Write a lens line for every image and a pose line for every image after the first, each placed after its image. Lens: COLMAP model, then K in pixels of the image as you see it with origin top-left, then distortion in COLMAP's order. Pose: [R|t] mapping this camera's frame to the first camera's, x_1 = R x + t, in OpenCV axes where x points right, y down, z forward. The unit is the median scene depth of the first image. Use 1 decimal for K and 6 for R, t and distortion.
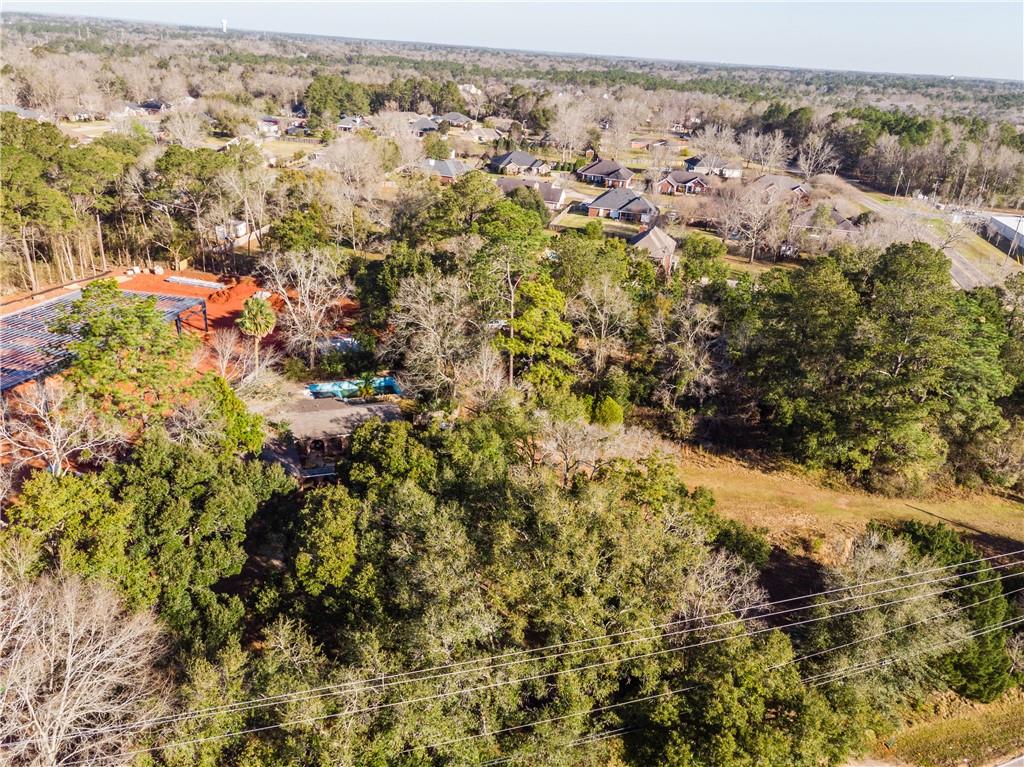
lens RADIAL K [[786.8, 0, 511.8], [0, 786.8, 383.1], [0, 0, 1]] dist [0.033356, 0.014560]
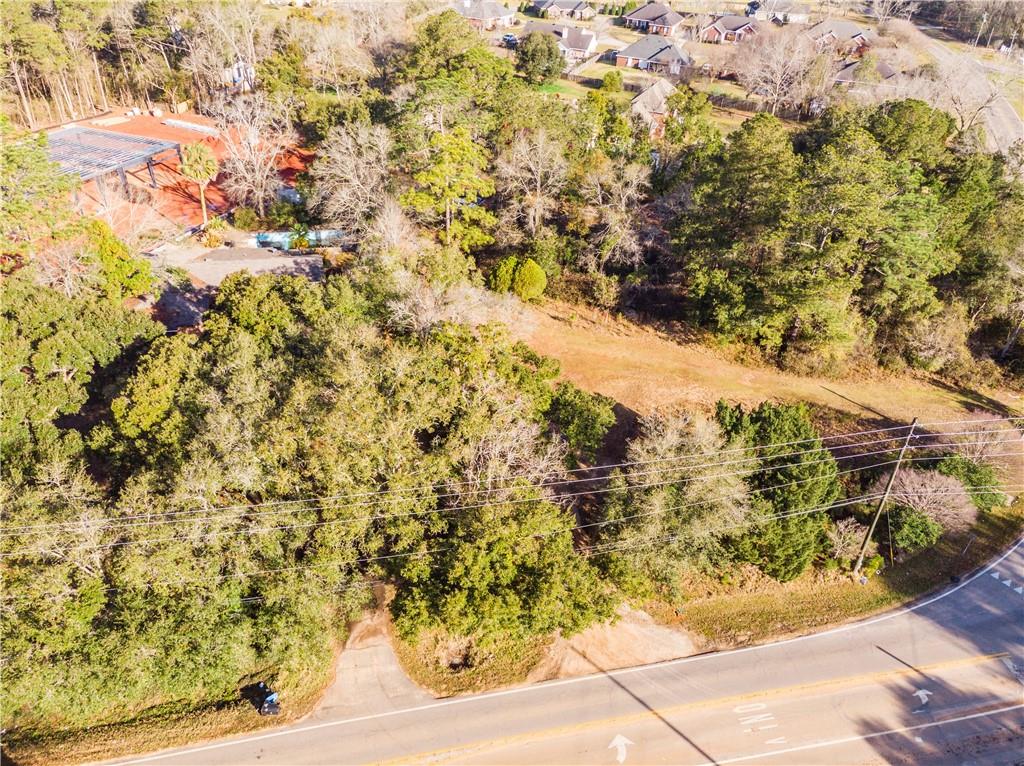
lens RADIAL K [[757.3, 0, 512.3], [0, 757.3, 384.0], [0, 0, 1]] dist [0.023189, 0.031538]
pose [[0.993198, 0.059908, -0.099841, 0.204938], [-0.040376, 0.981479, 0.187268, -0.006299], [0.109211, -0.181963, 0.977222, 0.046399]]
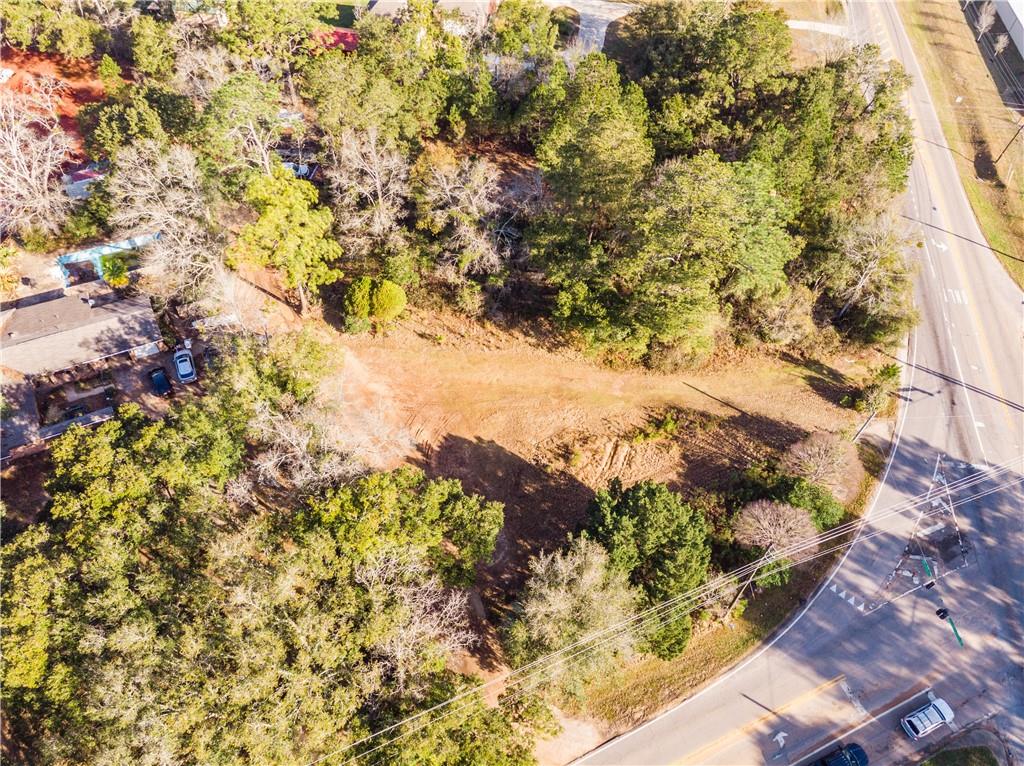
lens RADIAL K [[755.7, 0, 512.5], [0, 755.7, 385.2], [0, 0, 1]] dist [0.027170, 0.025165]
pose [[0.994227, -0.088771, 0.060264, 0.207024], [0.048596, 0.873322, 0.484713, -0.299477], [-0.095658, -0.478986, 0.872595, 0.157275]]
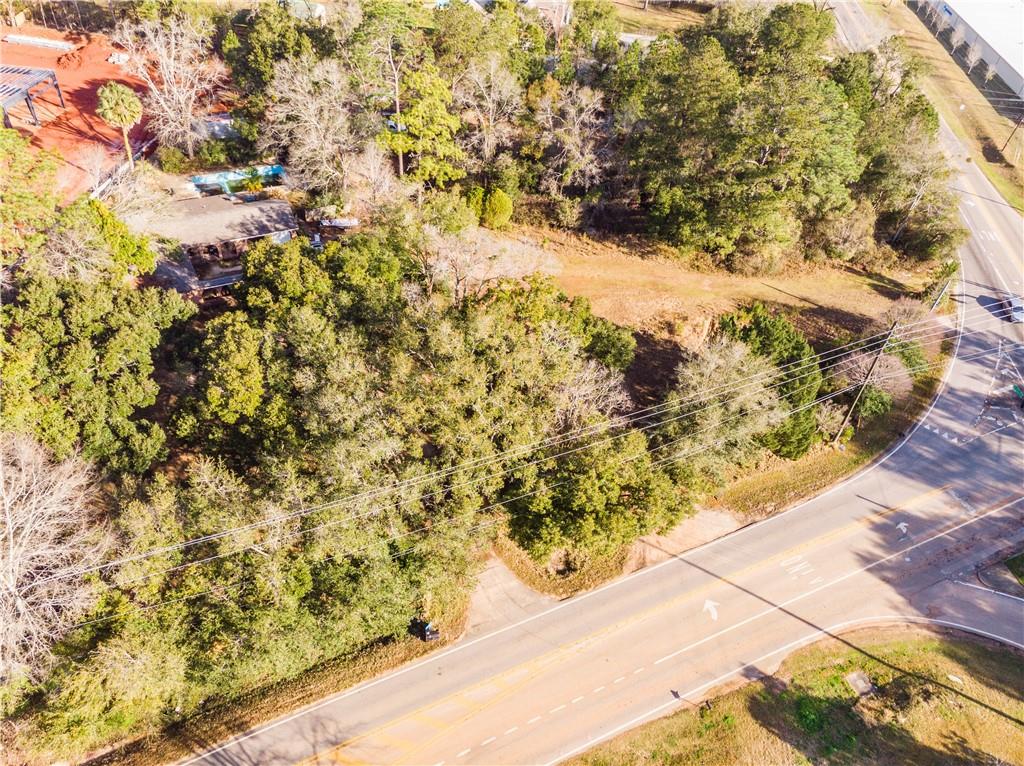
lens RADIAL K [[757.3, 0, 512.3], [0, 757.3, 384.0], [0, 0, 1]] dist [0.023189, 0.031538]
pose [[0.991843, -0.061132, 0.111854, 0.015396], [0.019685, 0.940427, 0.339425, -0.079335], [-0.125940, -0.334455, 0.933959, -0.013119]]
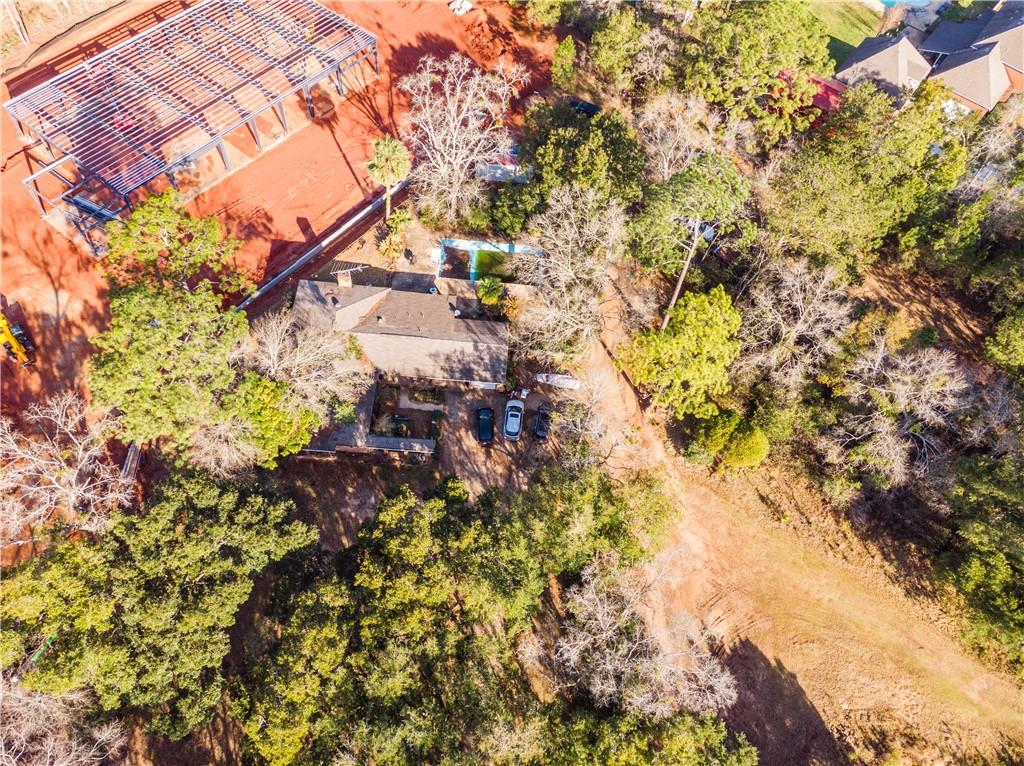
lens RADIAL K [[755.7, 0, 512.5], [0, 755.7, 385.2], [0, 0, 1]] dist [0.027170, 0.025165]
pose [[0.912255, 0.358516, -0.198136, 0.034967], [-0.186508, 0.794193, 0.578336, -0.410385], [0.364701, -0.490636, 0.791372, 0.341132]]
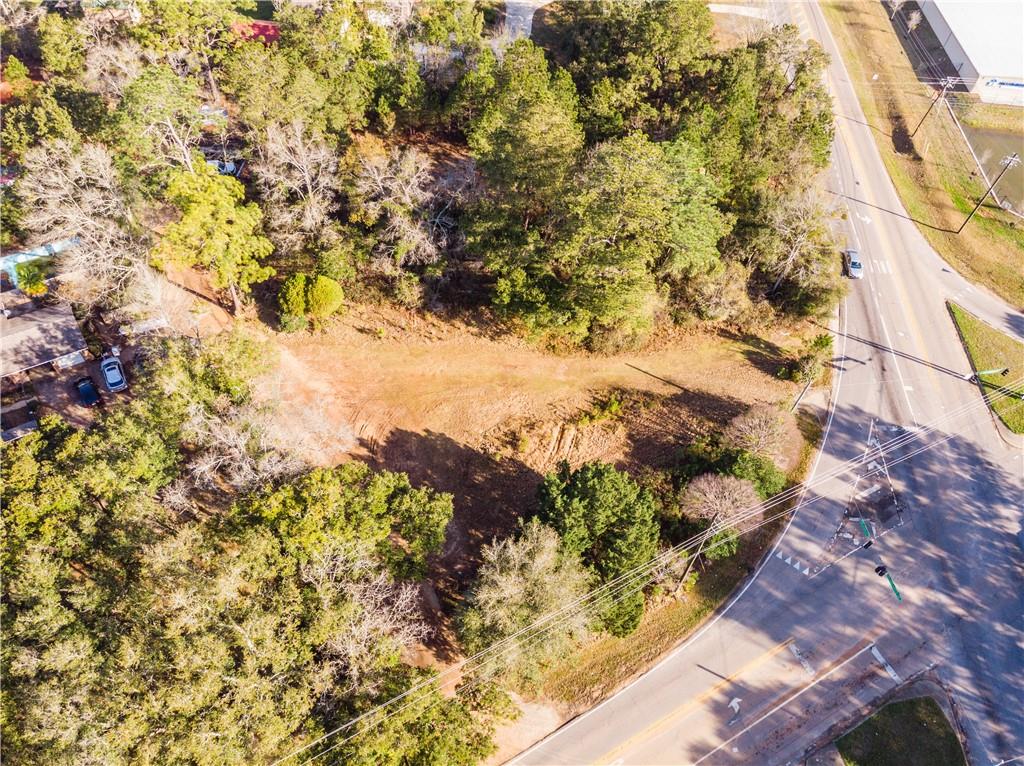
lens RADIAL K [[755.7, 0, 512.5], [0, 755.7, 385.2], [0, 0, 1]] dist [0.027170, 0.025165]
pose [[0.981957, -0.144372, 0.122140, 0.215589], [0.066079, 0.867118, 0.493700, -0.290336], [-0.177186, -0.476721, 0.861012, 0.155719]]
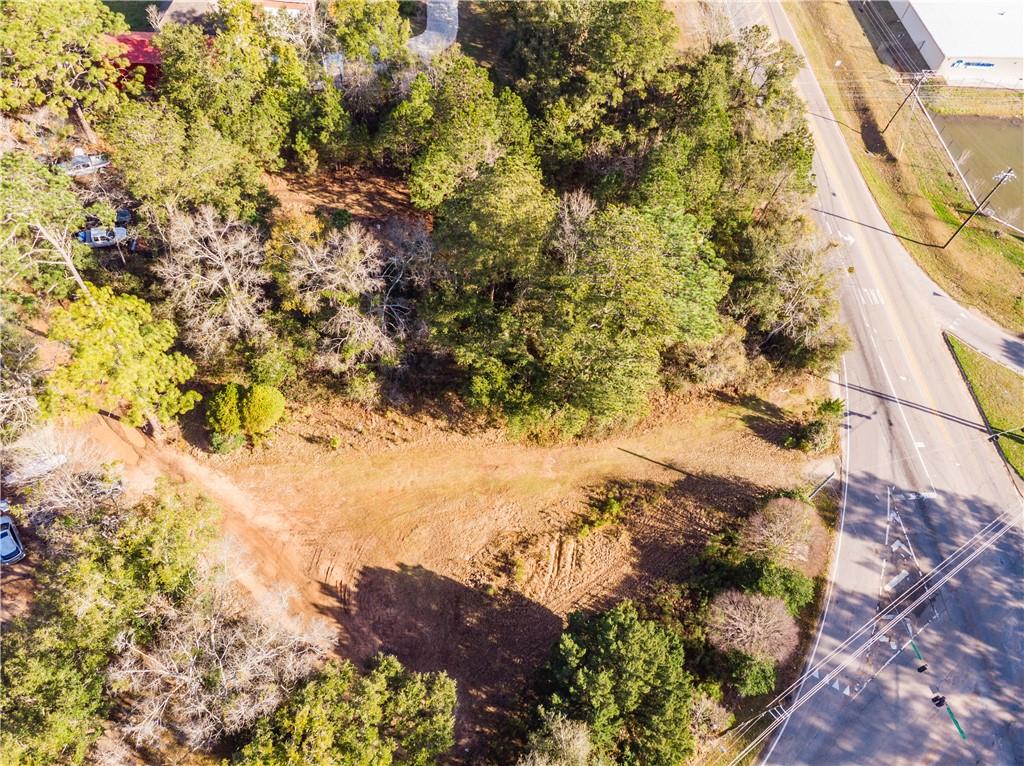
lens RADIAL K [[757.3, 0, 512.3], [0, 757.3, 384.0], [0, 0, 1]] dist [0.023189, 0.031538]
pose [[0.949201, -0.240632, 0.202767, 0.209631], [0.084270, 0.815228, 0.572976, -0.381186], [-0.303178, -0.526782, 0.794093, 0.356110]]
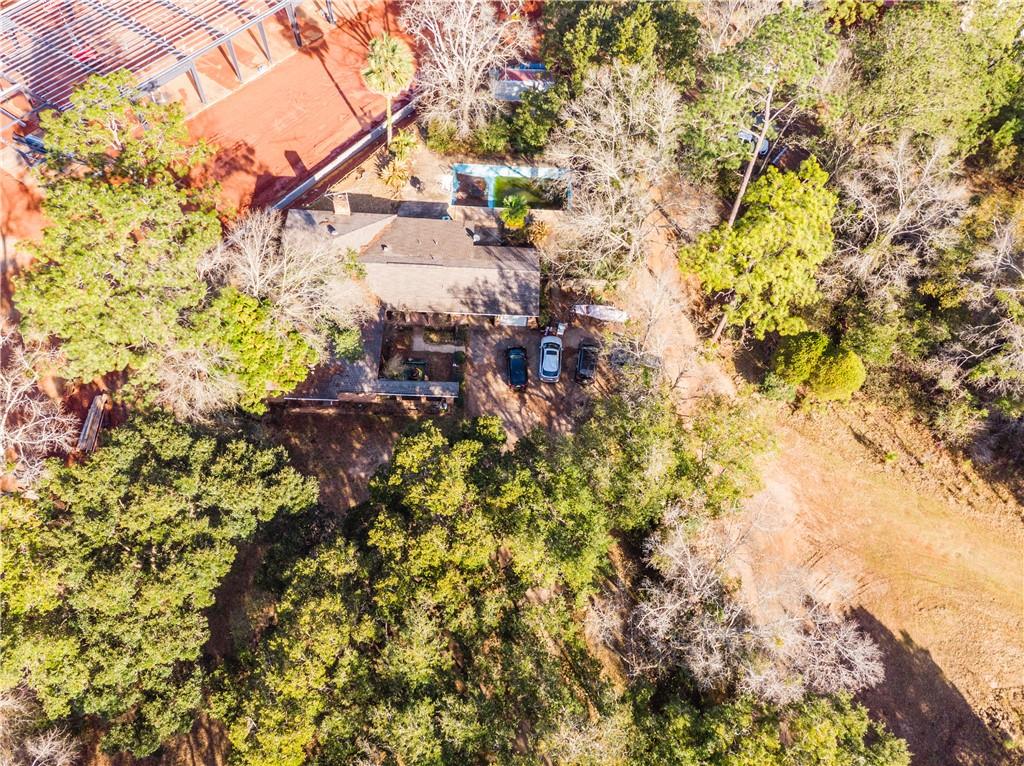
lens RADIAL K [[753.5, 0, 511.0], [0, 753.5, 384.4], [0, 0, 1]] dist [0.033043, 0.003987]
pose [[0.925117, 0.314042, -0.213393, 0.007284], [-0.146249, 0.813400, 0.563020, -0.268450], [0.350386, -0.489650, 0.798419, 0.403155]]
